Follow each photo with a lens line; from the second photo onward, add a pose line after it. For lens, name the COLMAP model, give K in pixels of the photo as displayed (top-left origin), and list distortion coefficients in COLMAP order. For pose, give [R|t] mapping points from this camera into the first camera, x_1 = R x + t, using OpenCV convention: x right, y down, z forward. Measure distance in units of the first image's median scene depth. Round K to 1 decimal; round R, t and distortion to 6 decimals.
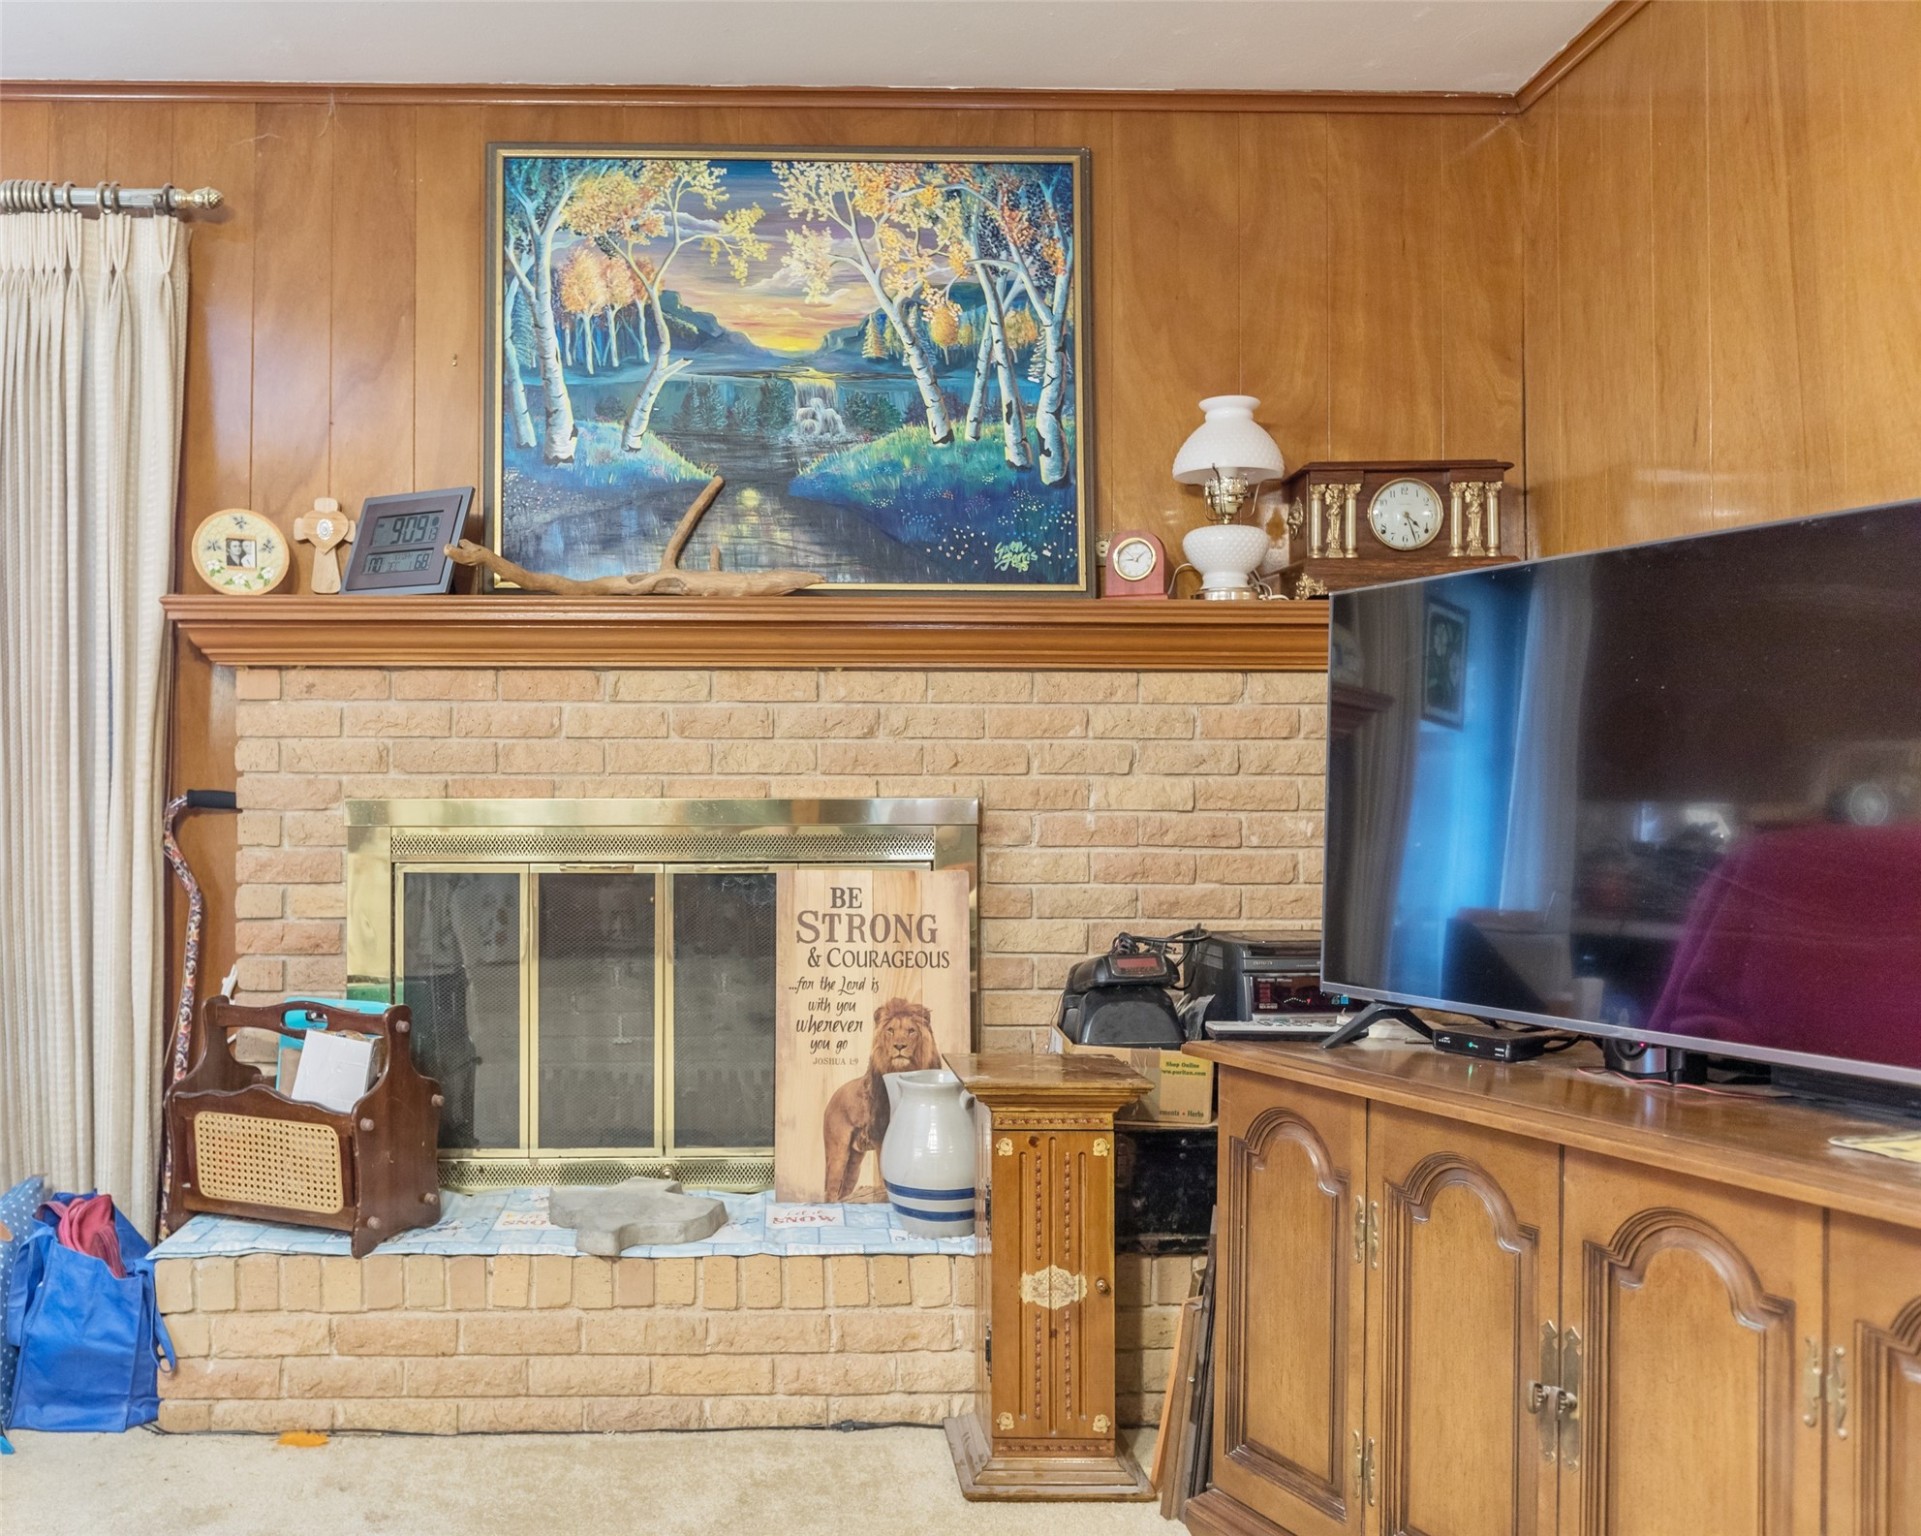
lens RADIAL K [[1313.4, 0, 962.9], [0, 1313.4, 828.7], [0, 0, 1]] dist [-0.000505, 0.001791]
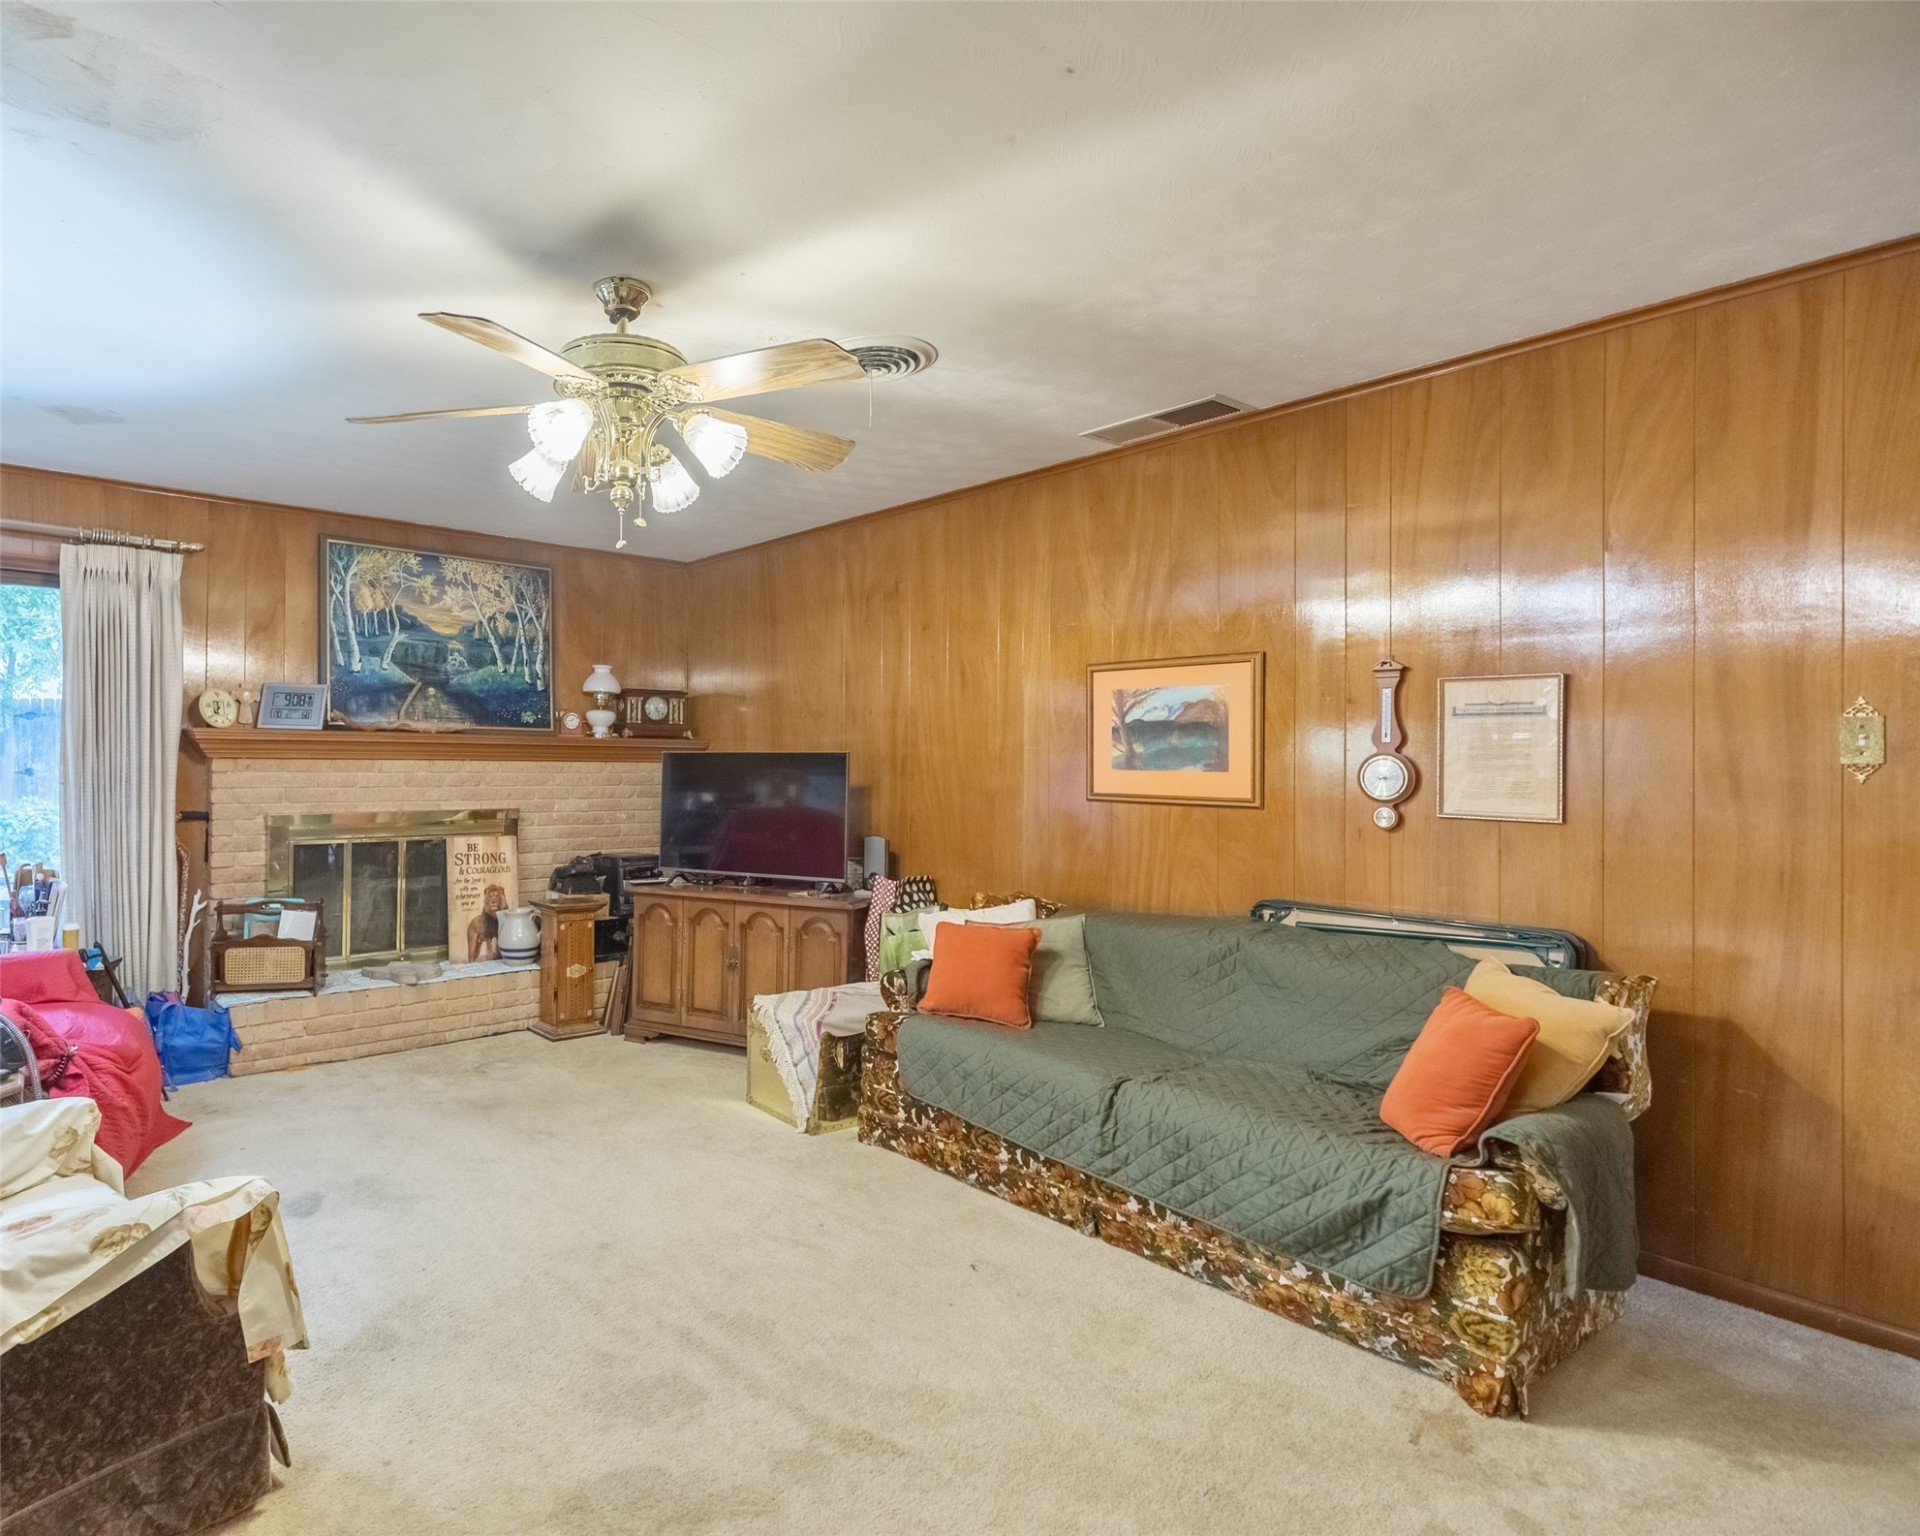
lens RADIAL K [[1432.0, 0, 961.6], [0, 1432.0, 764.8], [0, 0, 1]] dist [0.016054, 0.004011]
pose [[0.694674, 0.000307, 0.719325, -1.463479], [-0.016364, 0.999748, 0.015377, -0.171857], [-0.719139, -0.022453, 0.694504, -1.681487]]
